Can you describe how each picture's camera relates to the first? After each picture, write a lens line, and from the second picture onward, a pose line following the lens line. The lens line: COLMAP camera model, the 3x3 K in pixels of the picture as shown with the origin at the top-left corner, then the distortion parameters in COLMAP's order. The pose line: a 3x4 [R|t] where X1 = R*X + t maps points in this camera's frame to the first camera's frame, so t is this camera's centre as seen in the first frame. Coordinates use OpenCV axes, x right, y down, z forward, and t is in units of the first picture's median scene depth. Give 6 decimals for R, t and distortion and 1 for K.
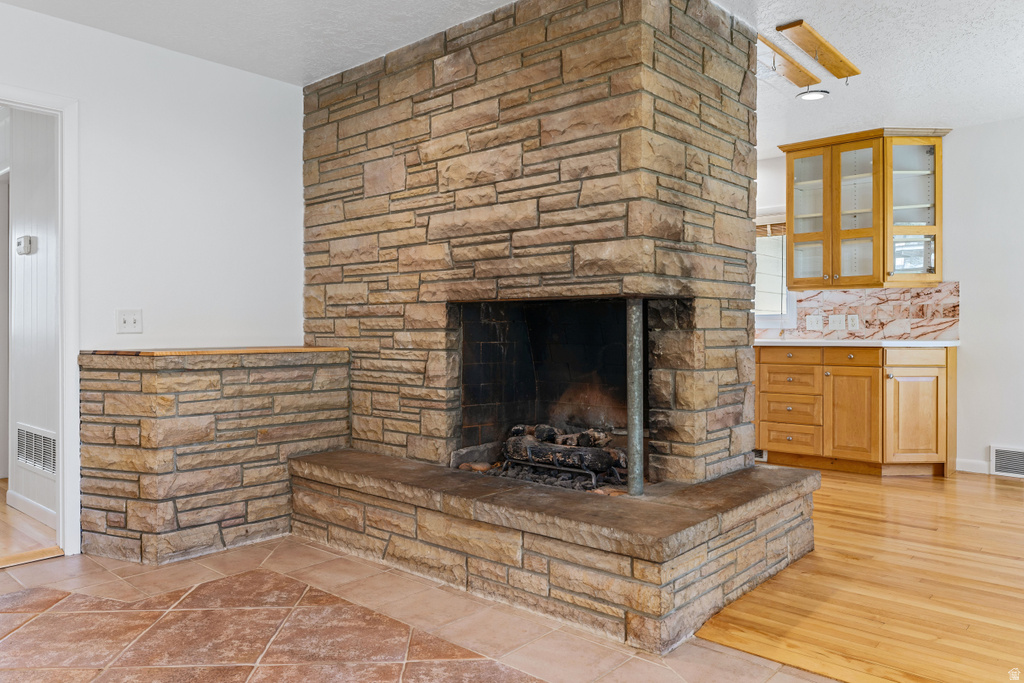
lens RADIAL K [[722.6, 0, 507.1], [0, 722.6, 335.9], [0, 0, 1]] dist [-0.004186, 0.000496]
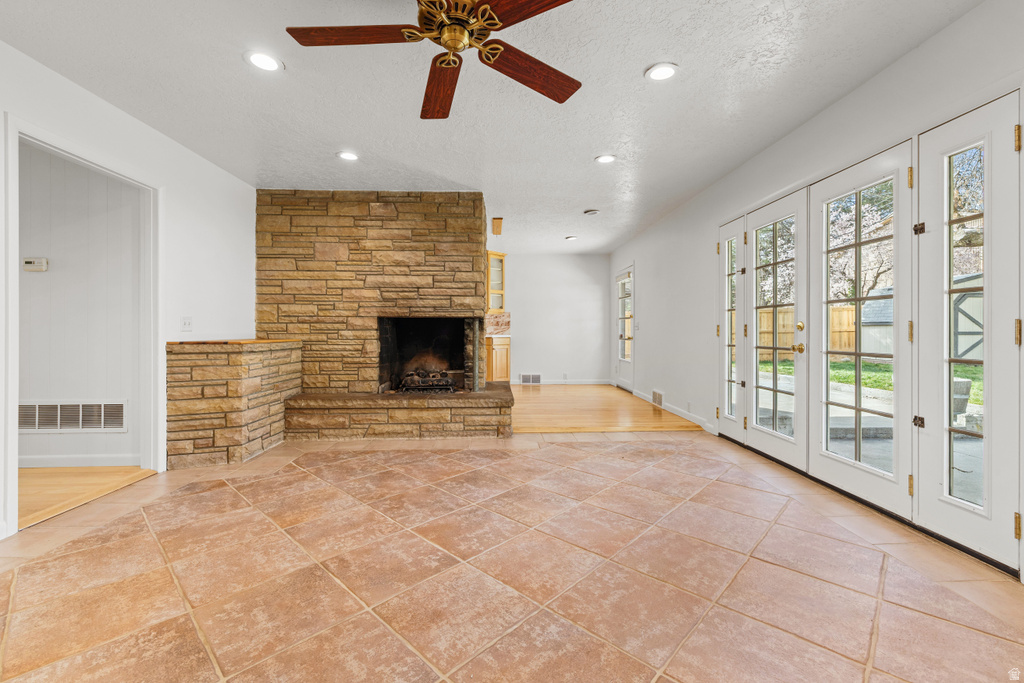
lens RADIAL K [[431.4, 0, 511.8], [0, 431.4, 333.0], [0, 0, 1]] dist [0.000986, 0.000102]
pose [[0.718304, -0.000743, 0.695729, -0.724237], [0.003537, 0.999990, -0.002584, 0.005788], [-0.695721, 0.004317, 0.718300, -0.210829]]
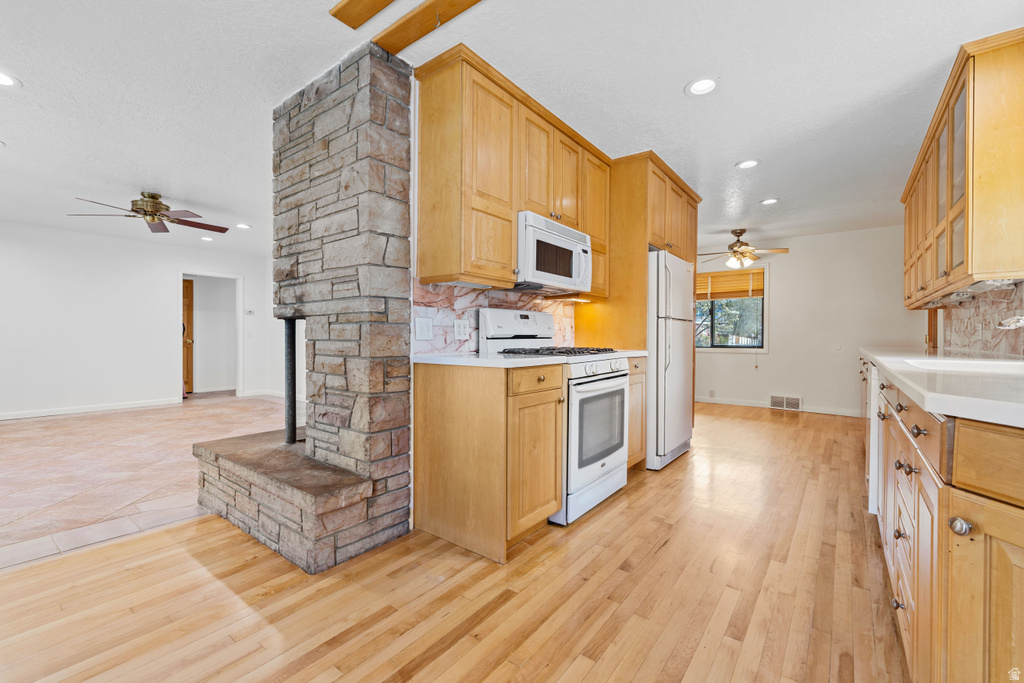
lens RADIAL K [[435.4, 0, 509.8], [0, 435.4, 338.6], [0, 0, 1]] dist [0.001855, 0.000289]
pose [[0.074620, 0.008669, -0.997174, 1.005458], [-0.011053, 0.999908, 0.007866, -0.020538], [0.997151, 0.010434, 0.074709, 1.208238]]
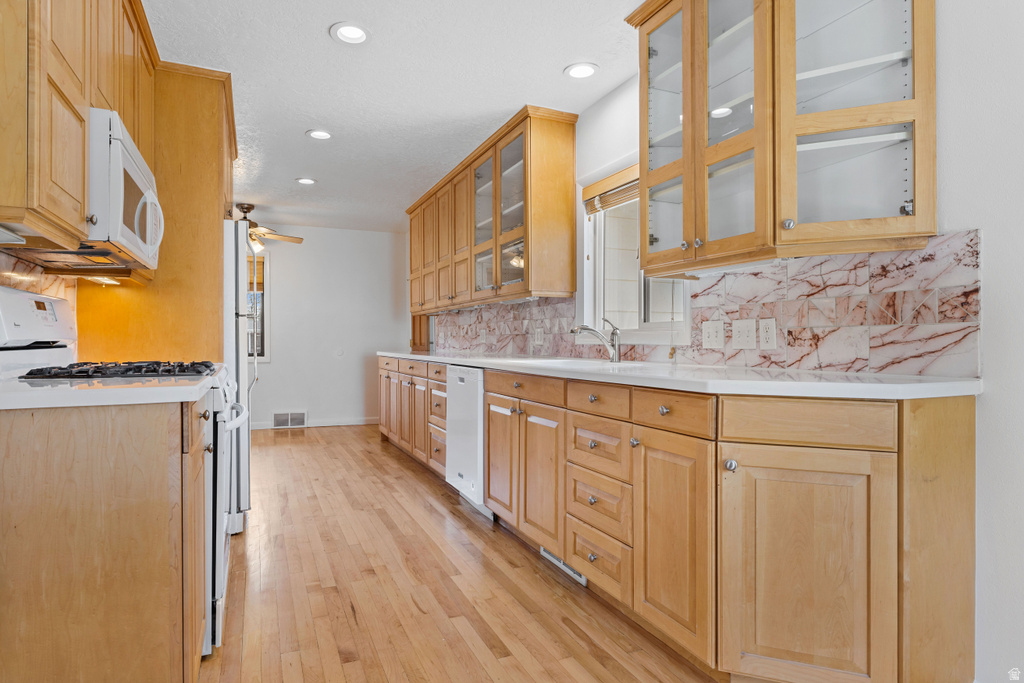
lens RADIAL K [[573.7, 0, 512.0], [0, 573.7, 341.5], [0, 0, 1]] dist [0.000515, 0.000345]
pose [[0.913261, 0.000496, -0.407374, 0.813778], [-0.002616, 0.999986, -0.004647, -0.019501], [0.407366, 0.005310, 0.913250, 0.957201]]
